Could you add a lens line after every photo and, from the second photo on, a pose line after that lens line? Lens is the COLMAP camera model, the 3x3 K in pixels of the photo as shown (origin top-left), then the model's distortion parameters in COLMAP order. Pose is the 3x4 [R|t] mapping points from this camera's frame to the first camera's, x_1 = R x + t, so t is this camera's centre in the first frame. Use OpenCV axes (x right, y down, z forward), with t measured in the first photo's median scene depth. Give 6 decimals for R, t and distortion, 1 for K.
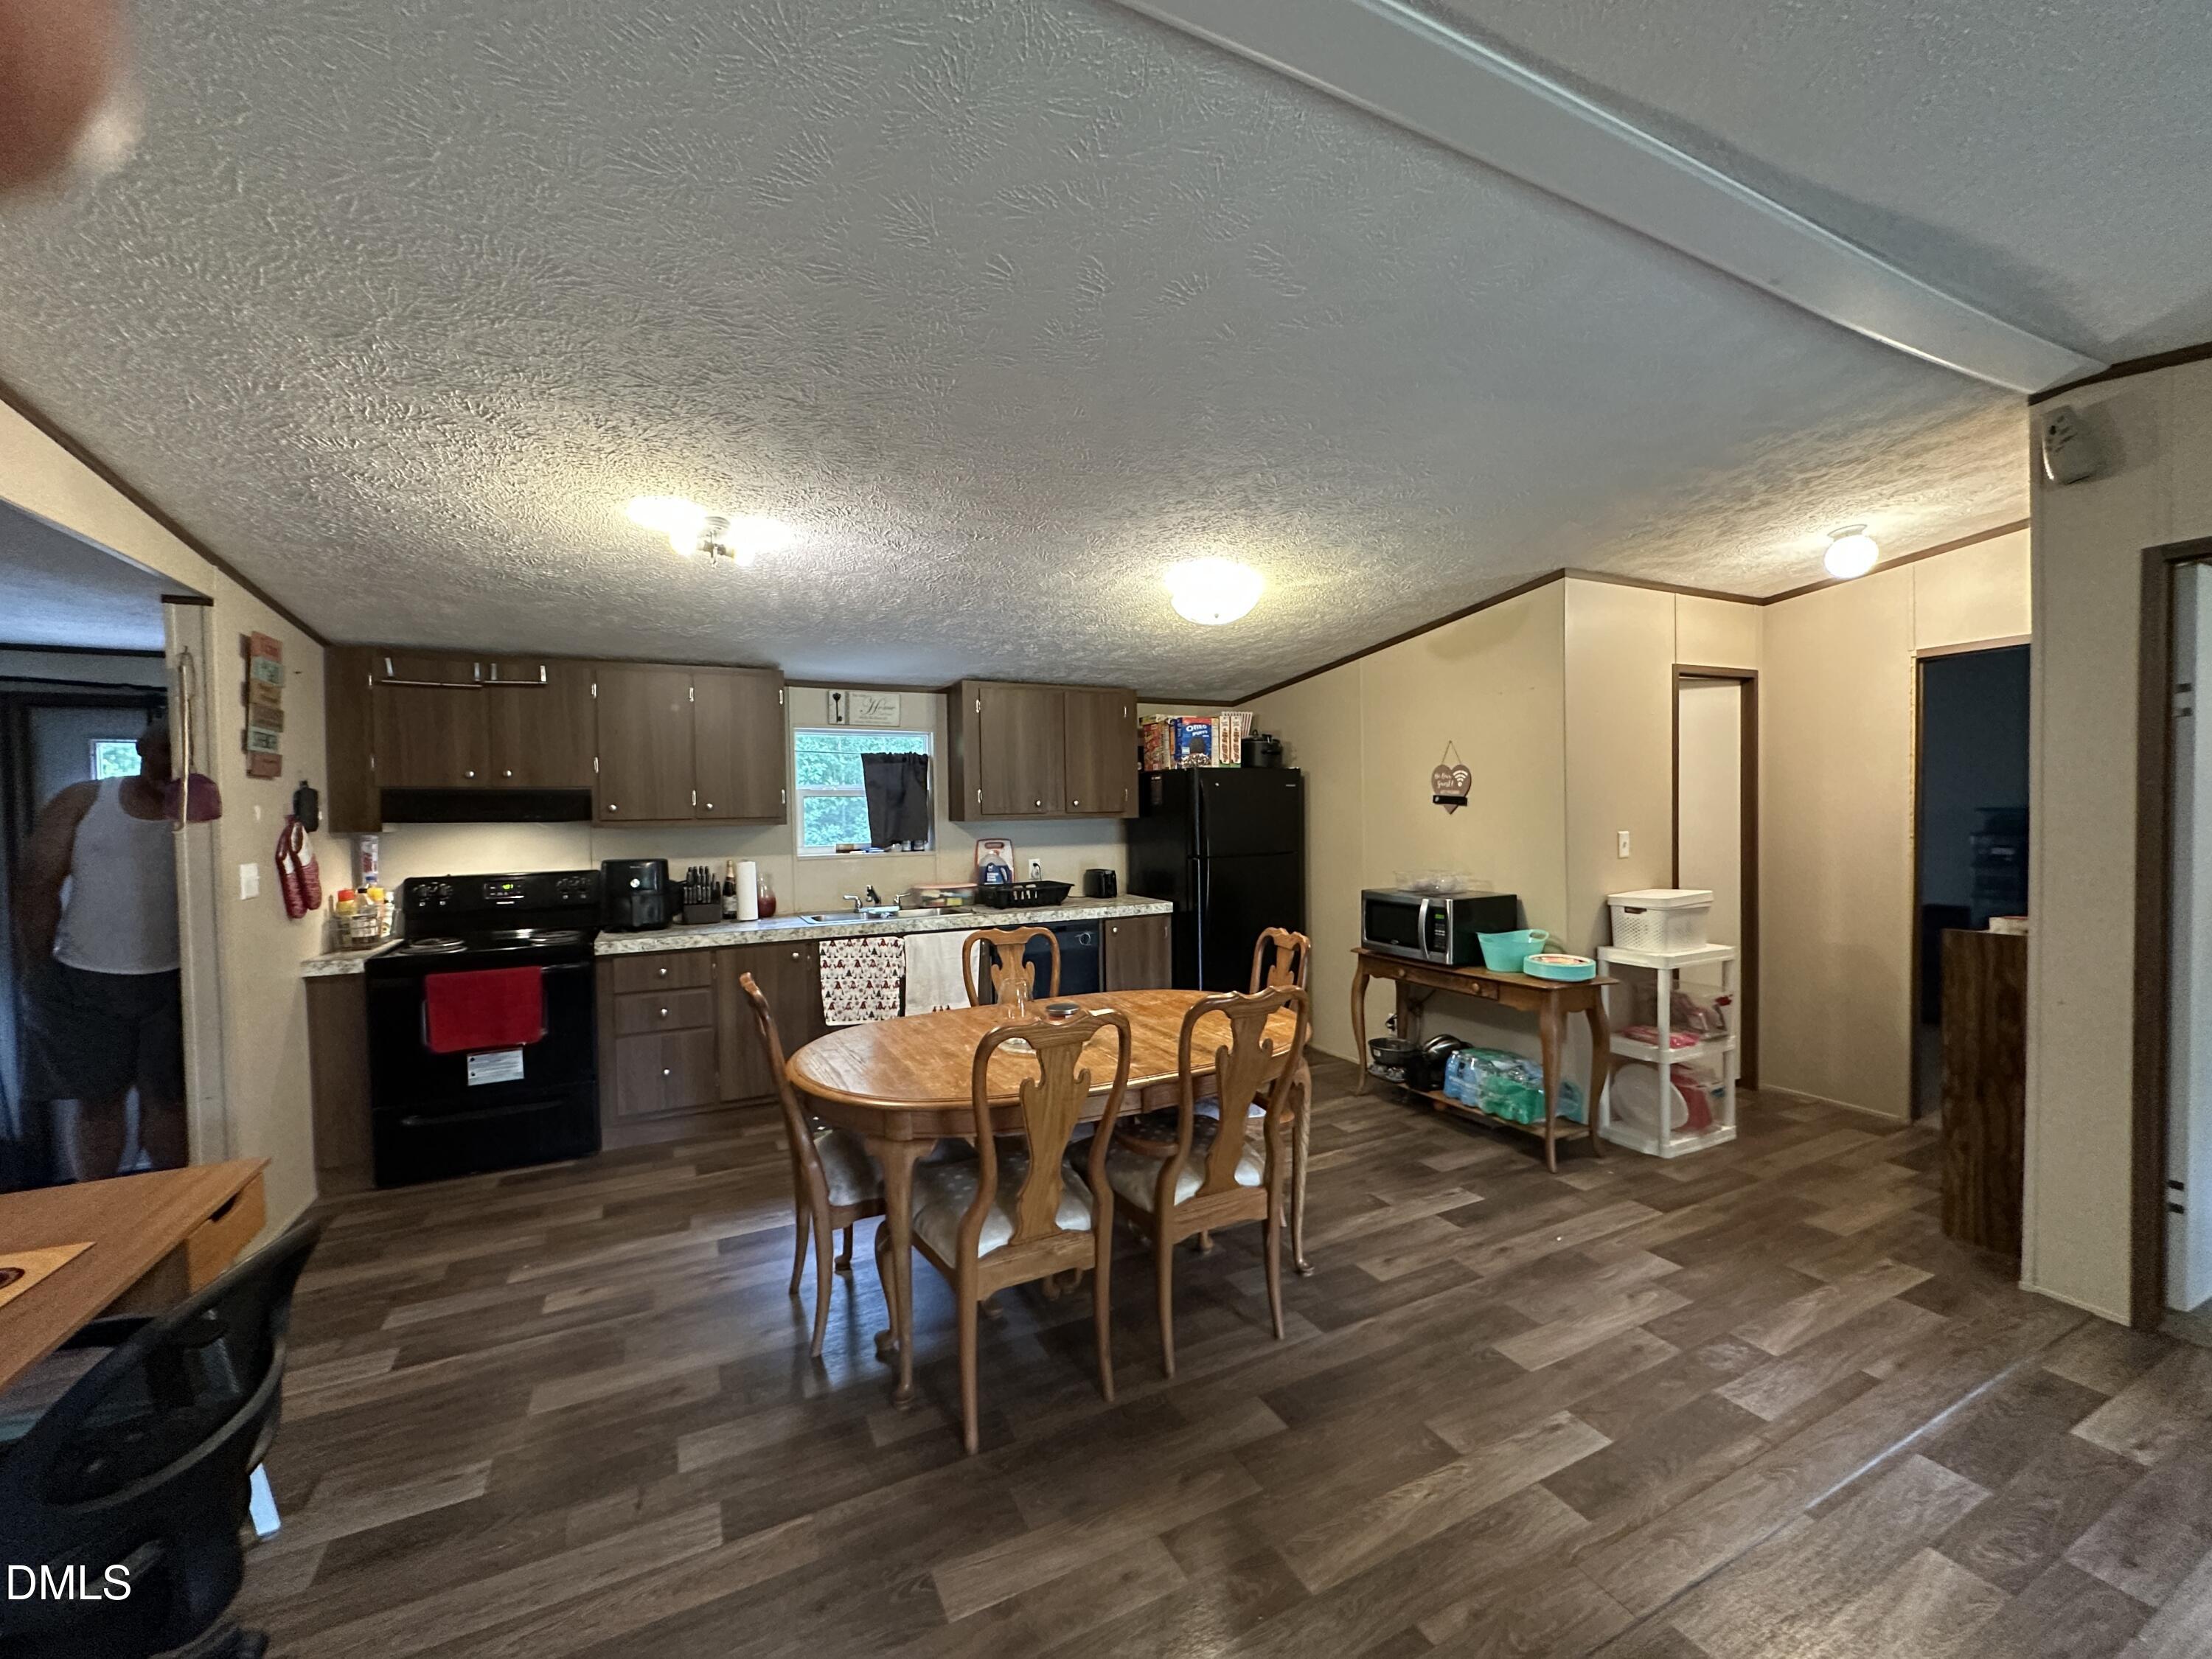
lens RADIAL K [[883.5, 0, 1104.7], [0, 883.5, 830.1], [0, 0, 1]] dist [-0.004653, 0.000819]
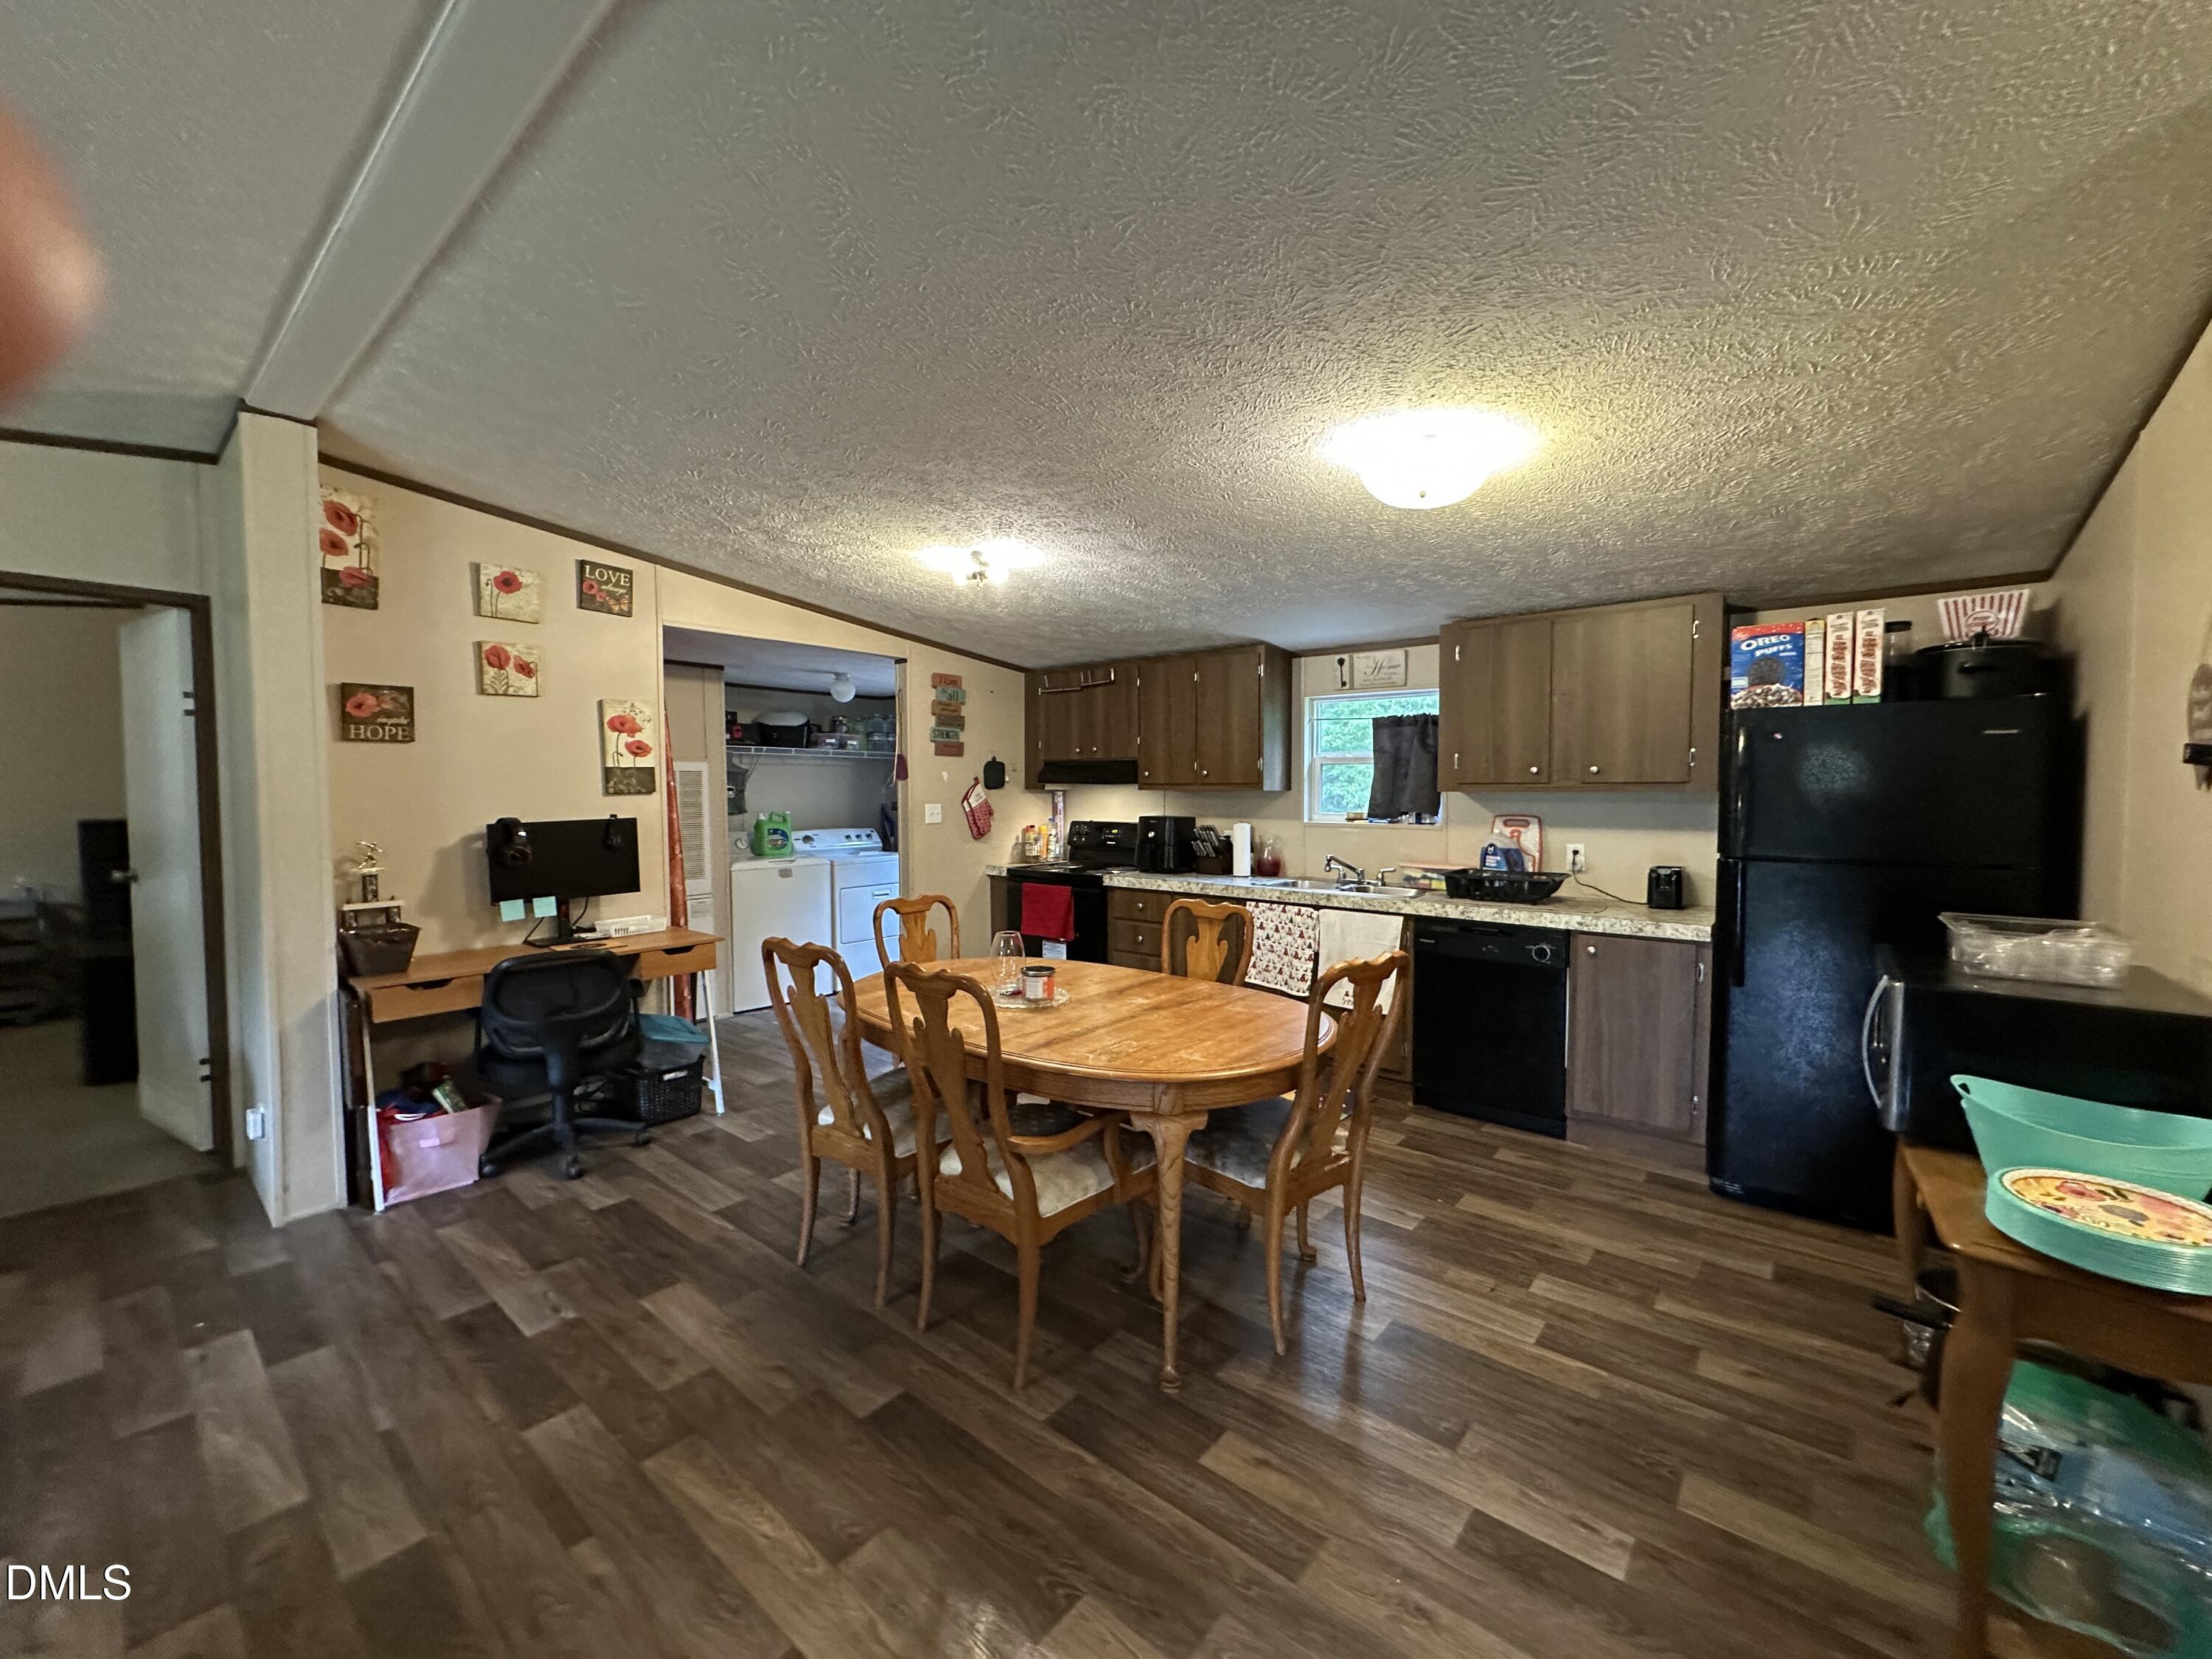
lens RADIAL K [[883.5, 0, 1108.1], [0, 883.5, 828.8], [0, 0, 1]] dist [-0.004653, 0.000819]
pose [[0.406116, 0.056660, -0.912063, 0.842759], [-0.029279, 0.998370, 0.048985, -0.010428], [0.913353, 0.006810, 0.407113, 0.623020]]
